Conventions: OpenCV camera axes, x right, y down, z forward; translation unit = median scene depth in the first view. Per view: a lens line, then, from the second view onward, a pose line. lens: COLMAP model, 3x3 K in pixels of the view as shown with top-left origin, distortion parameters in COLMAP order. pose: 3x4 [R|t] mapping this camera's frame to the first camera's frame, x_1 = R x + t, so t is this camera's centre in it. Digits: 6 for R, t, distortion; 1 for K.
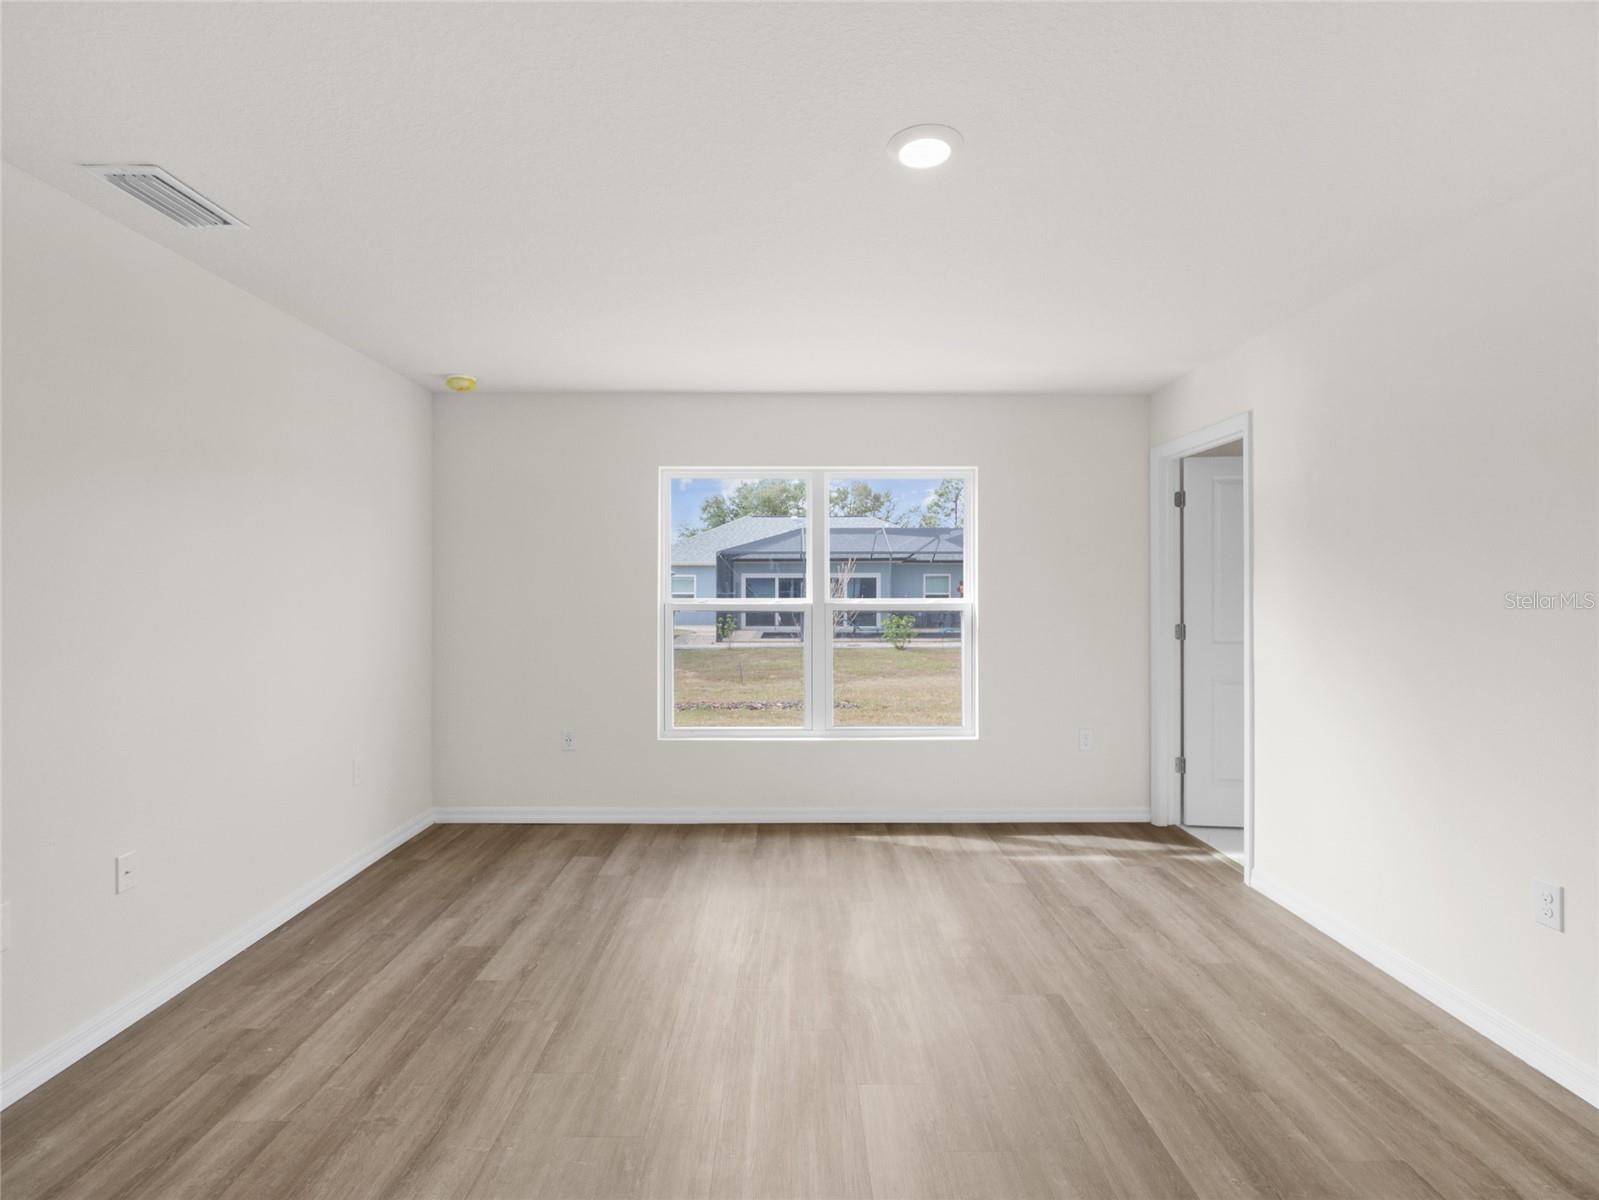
lens RADIAL K [[736.0, 0, 801.6], [0, 736.0, 595.0], [0, 0, 1]] dist [-0.005211, -0.001006]
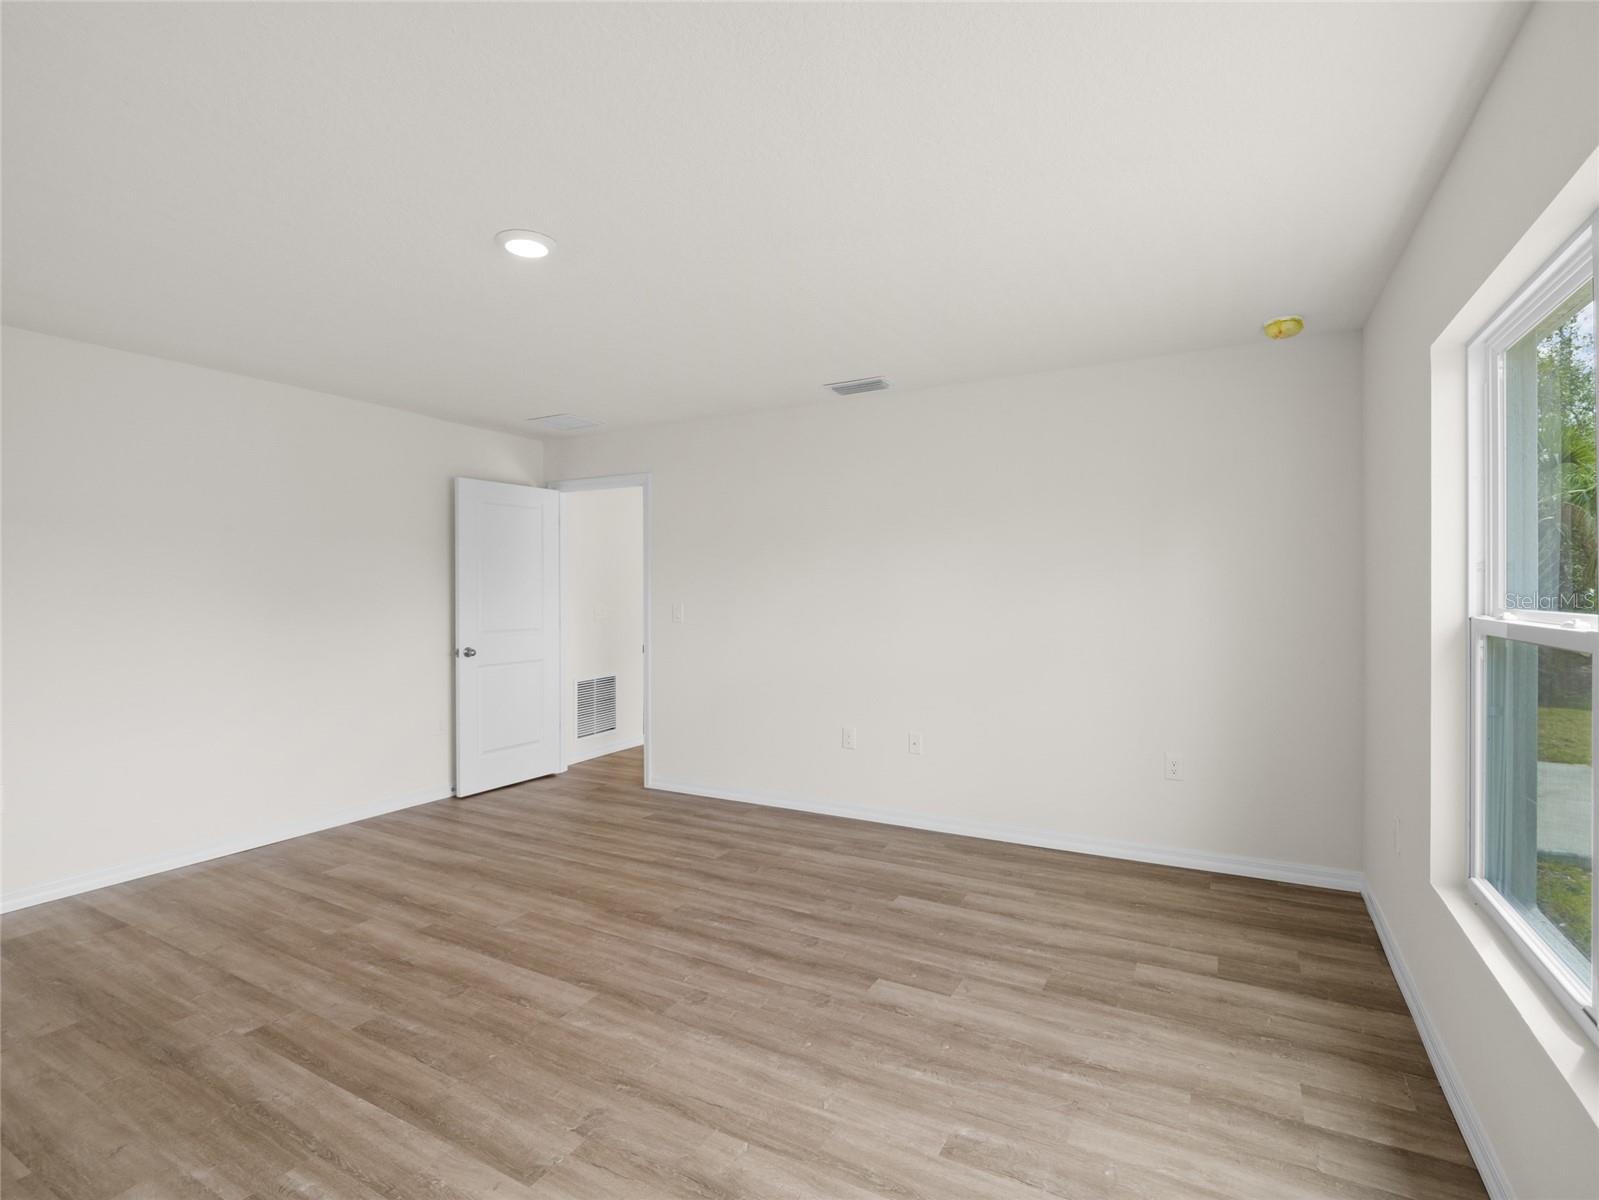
lens RADIAL K [[789.0, 0, 809.9], [0, 789.0, 598.7], [0, 0, 1]] dist [-0.008822, -0.002274]
pose [[-0.472183, 0.009575, -0.881449, 0.734568], [-0.002707, 0.999921, 0.012312, -0.005407], [0.881497, 0.008200, -0.472119, 1.333803]]
